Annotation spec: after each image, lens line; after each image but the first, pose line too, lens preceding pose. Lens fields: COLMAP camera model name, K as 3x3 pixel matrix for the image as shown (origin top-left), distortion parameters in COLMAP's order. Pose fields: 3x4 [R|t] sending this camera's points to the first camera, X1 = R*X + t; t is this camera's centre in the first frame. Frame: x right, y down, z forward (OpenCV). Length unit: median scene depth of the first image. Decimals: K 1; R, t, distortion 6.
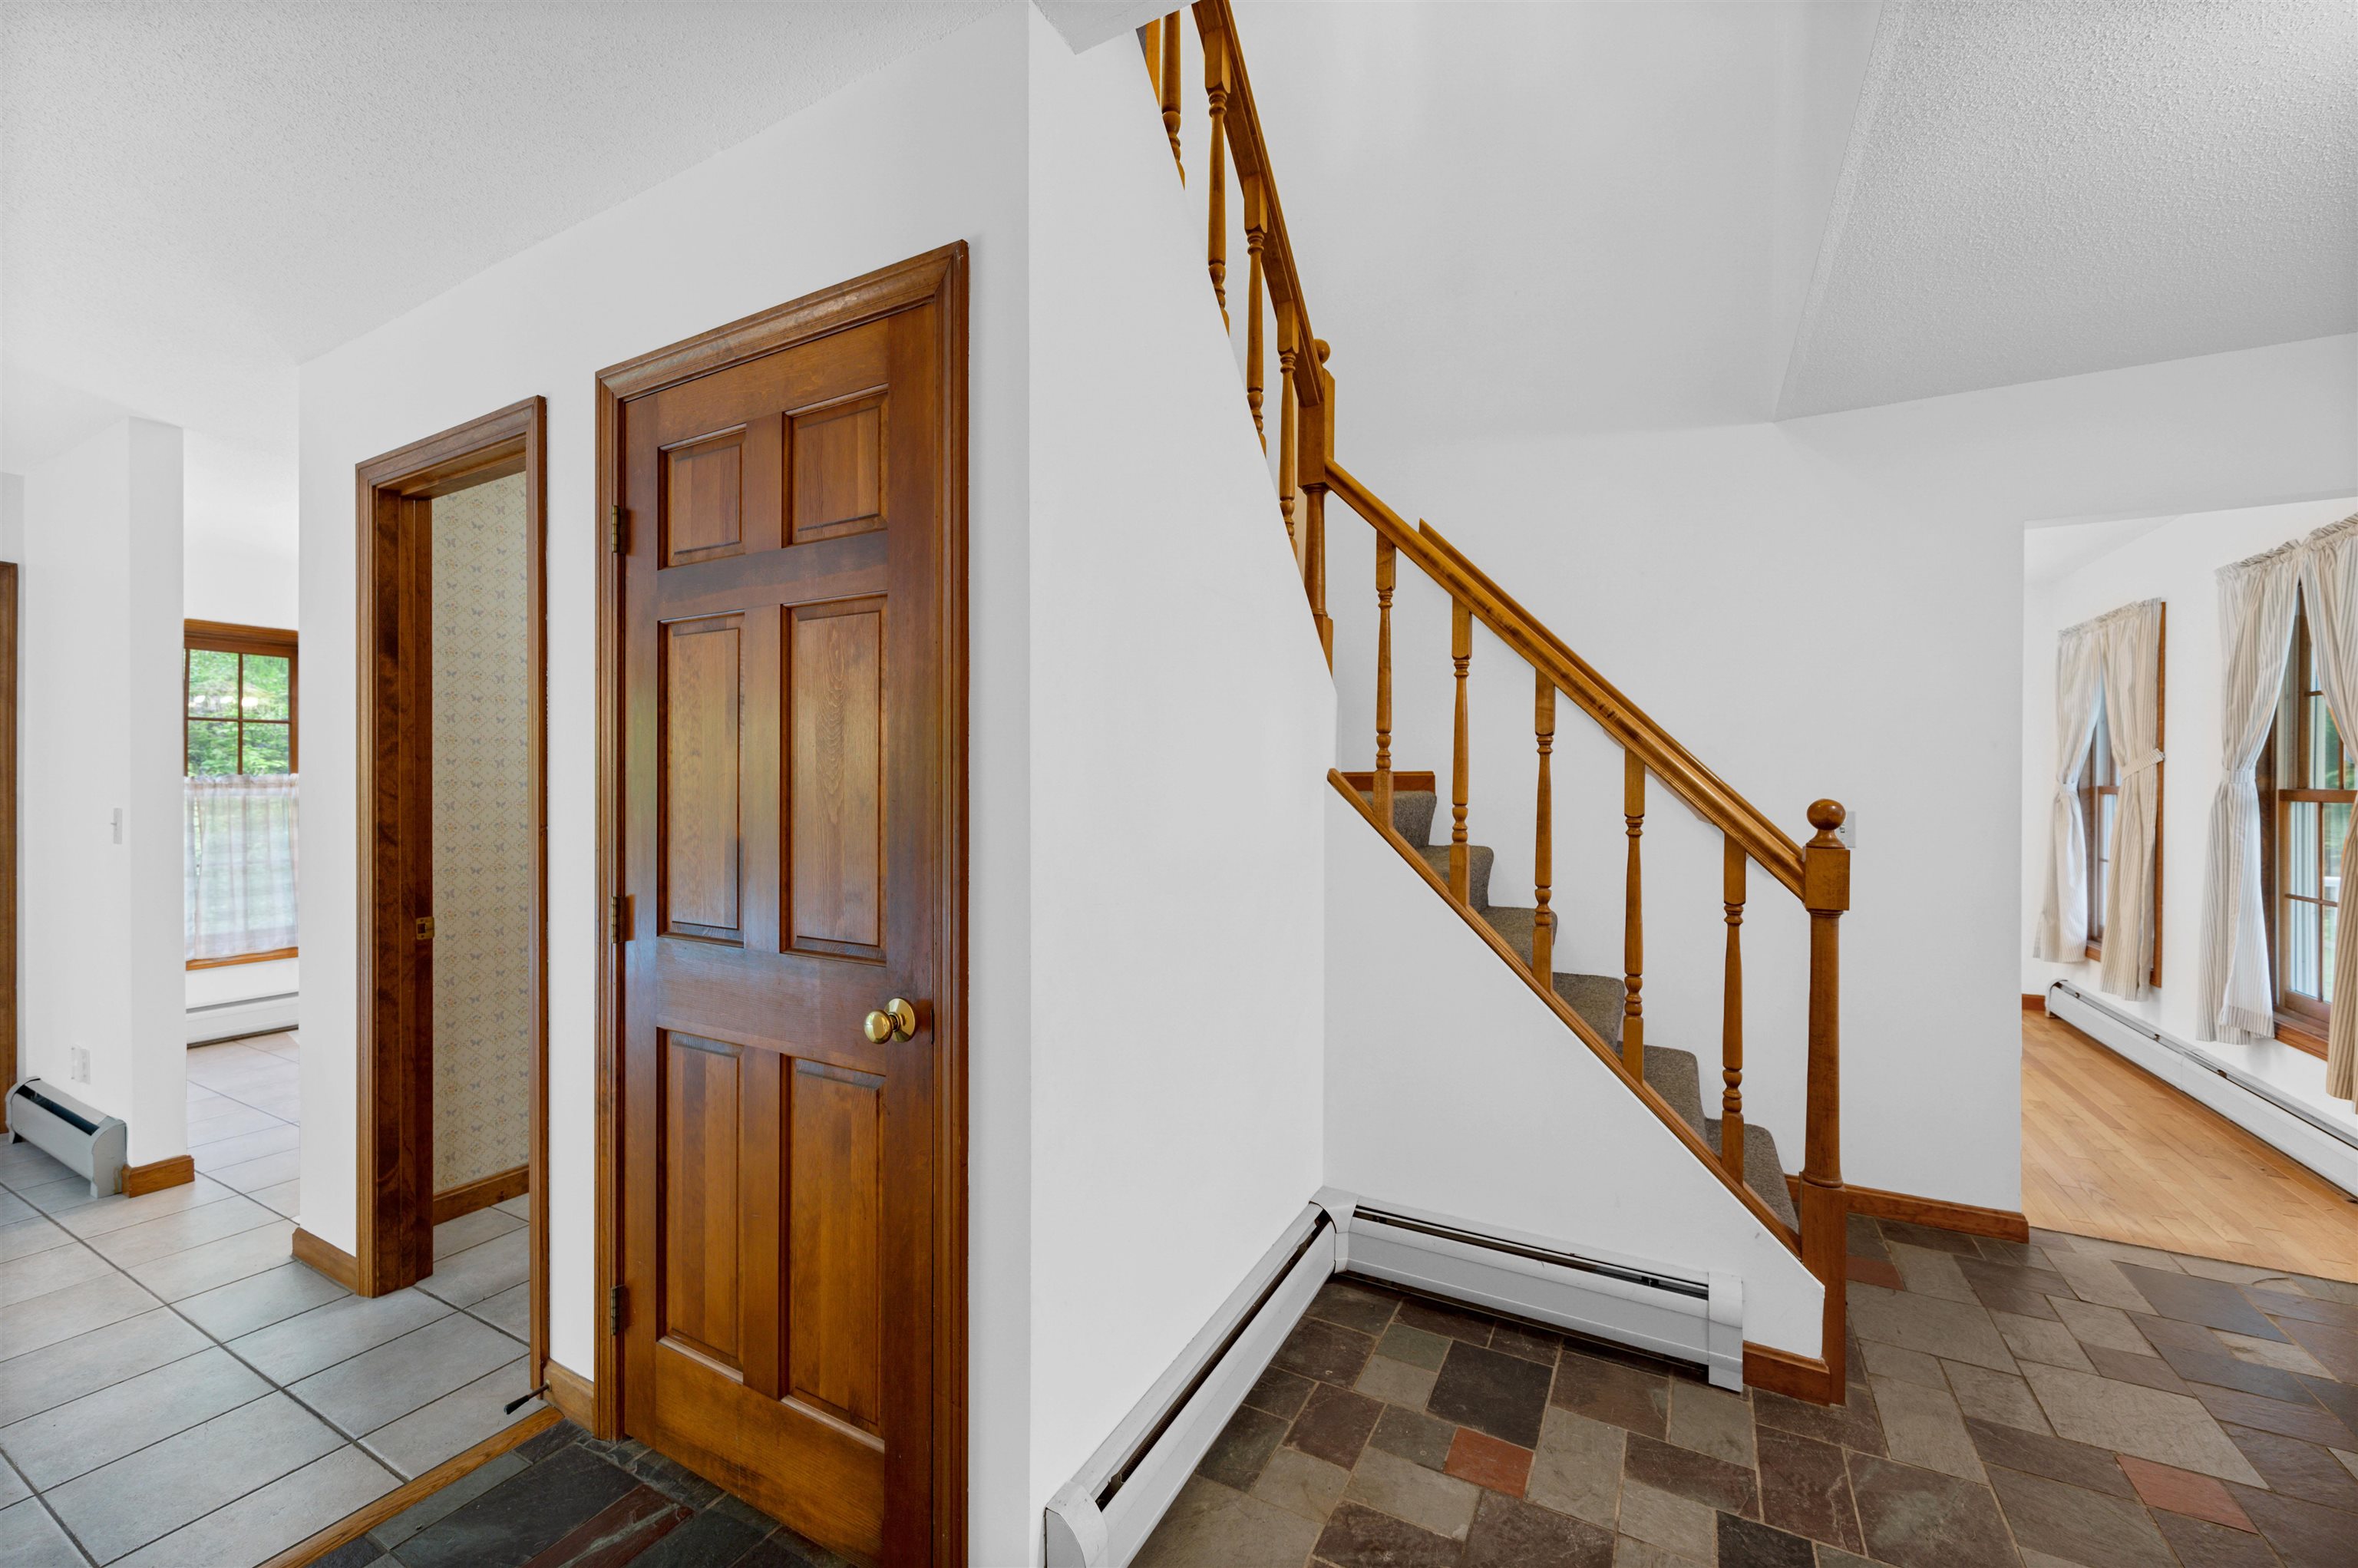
lens RADIAL K [[920.1, 0, 1179.0], [0, 920.1, 784.0], [0, 0, 1]] dist [0.000809, 0.000021]
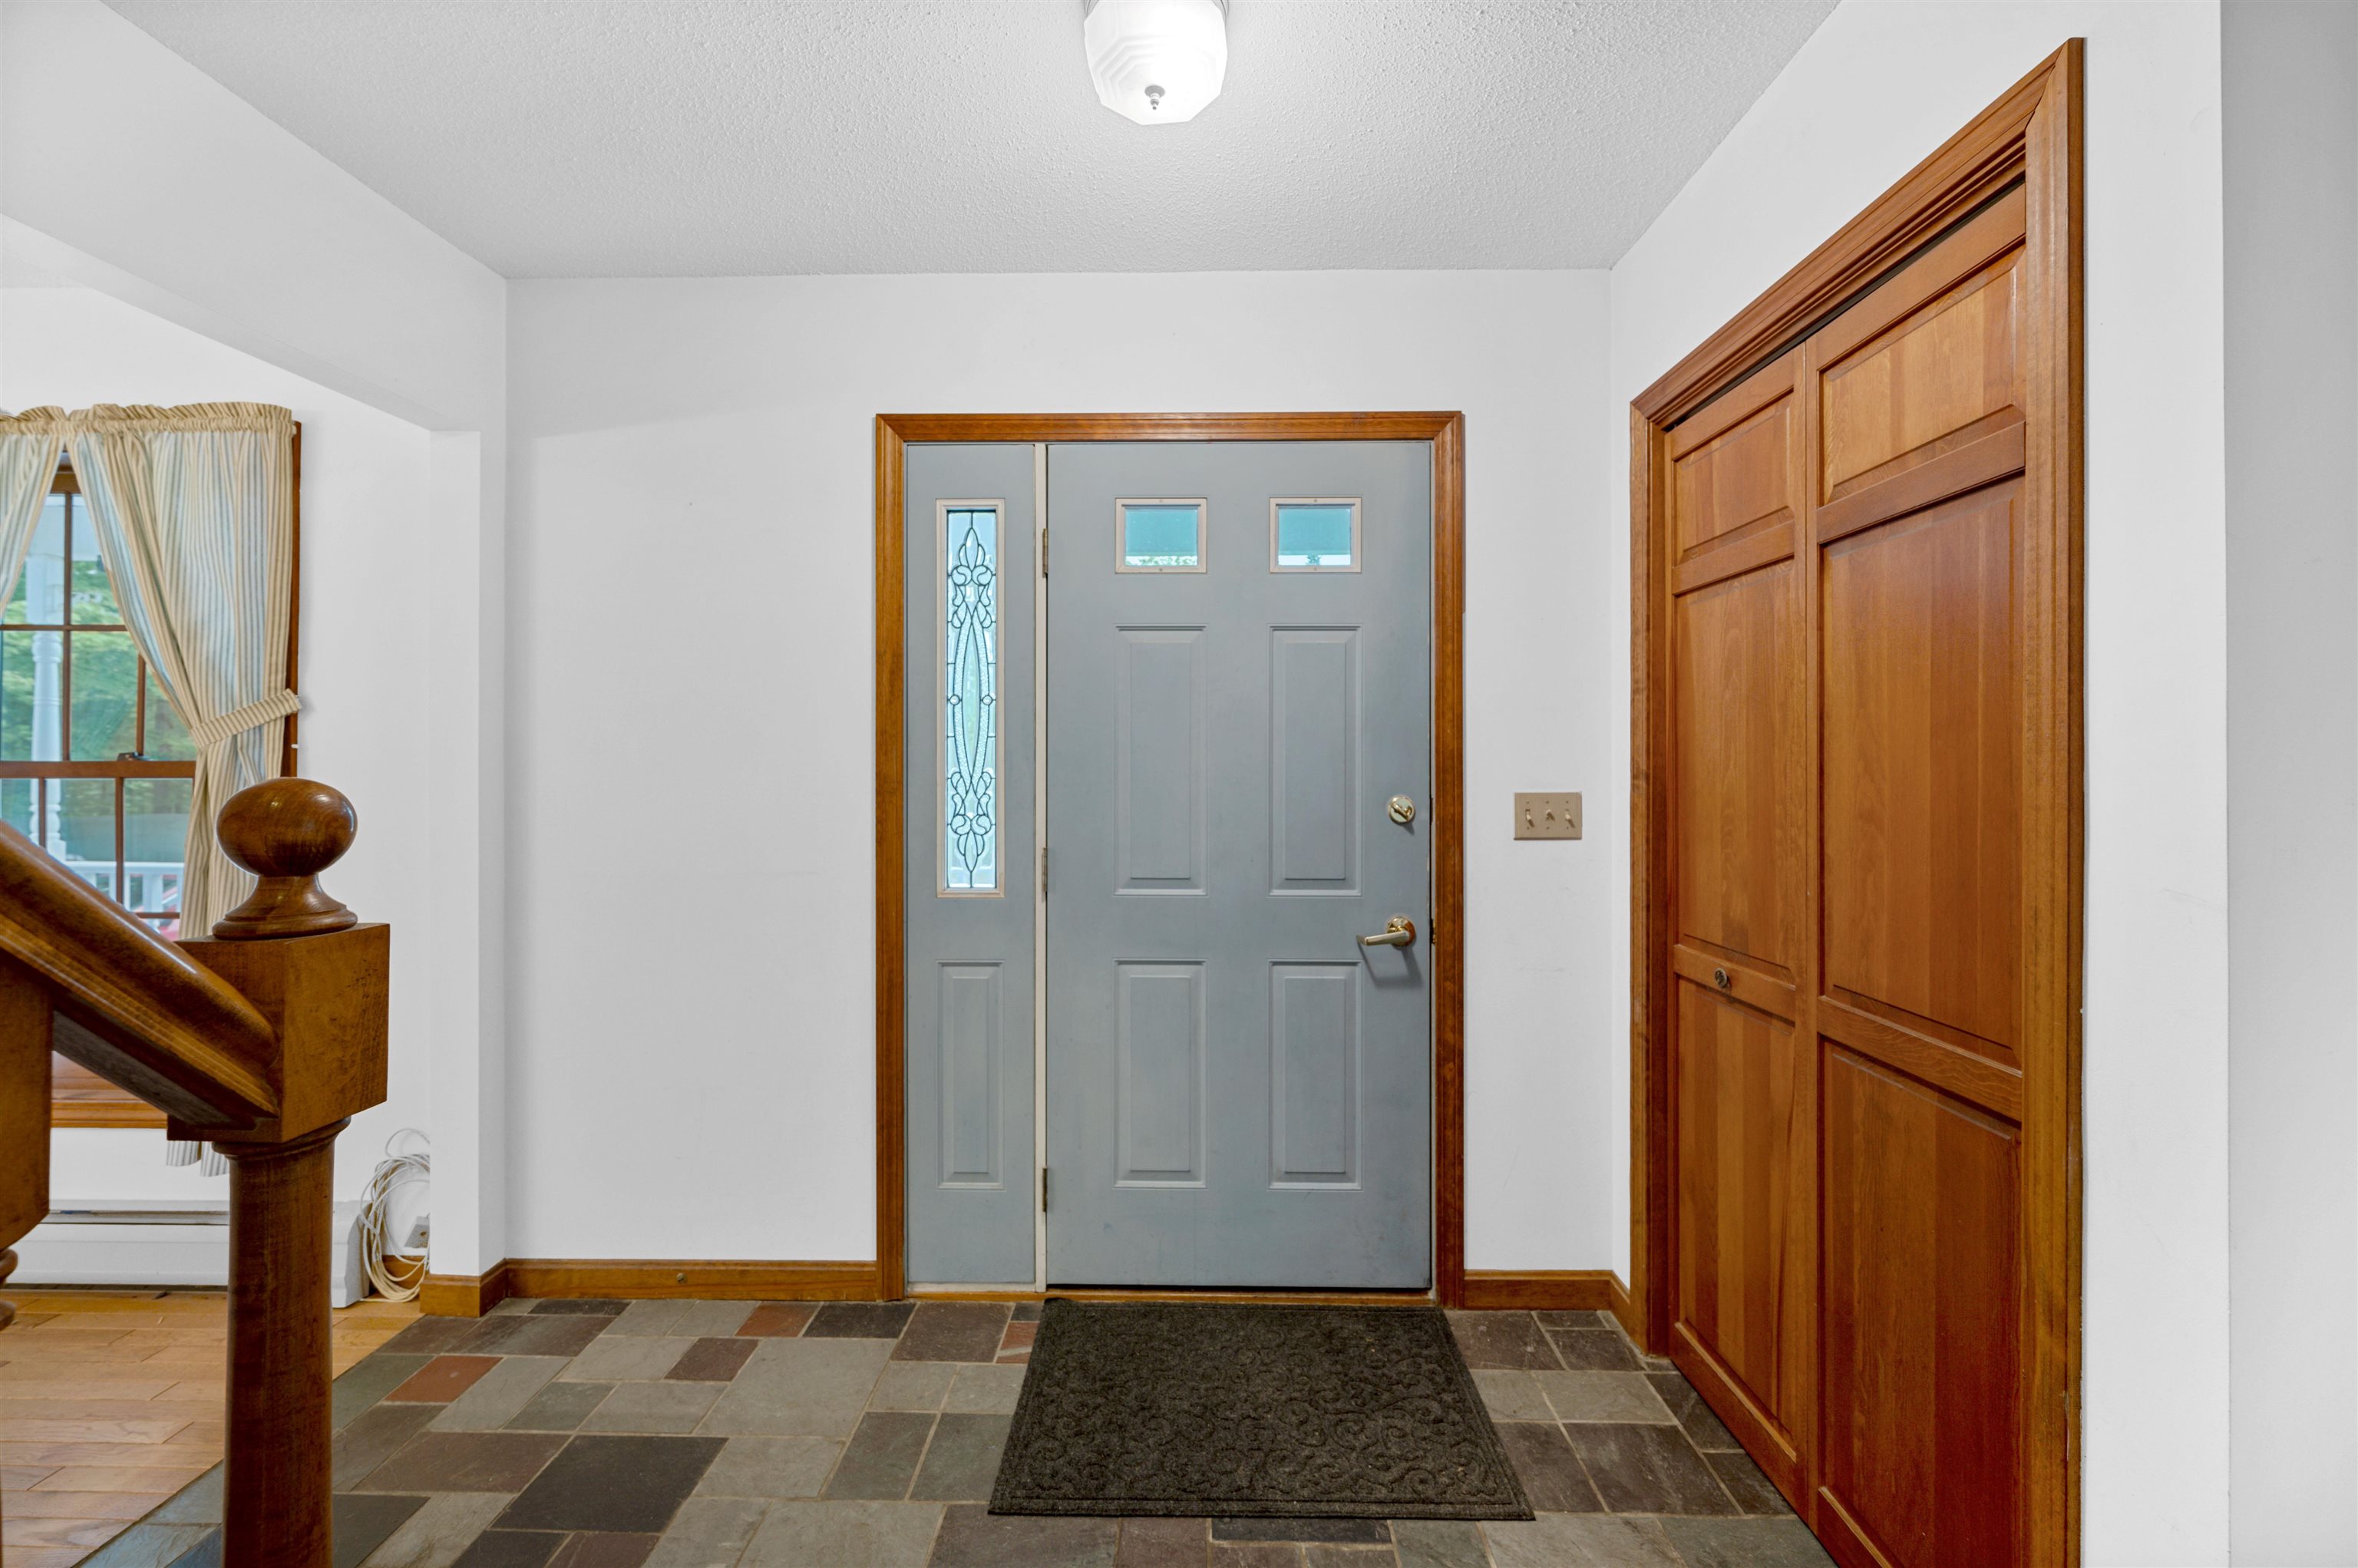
lens RADIAL K [[933.5, 0, 1179.6], [0, 933.5, 761.6], [0, 0, 1]] dist [0.000275, -0.000027]
pose [[-0.457476, -0.000088, 0.889222, 0.273721], [0.002675, 0.999995, 0.001476, 0.011270], [-0.889218, 0.003054, -0.457473, 0.861625]]
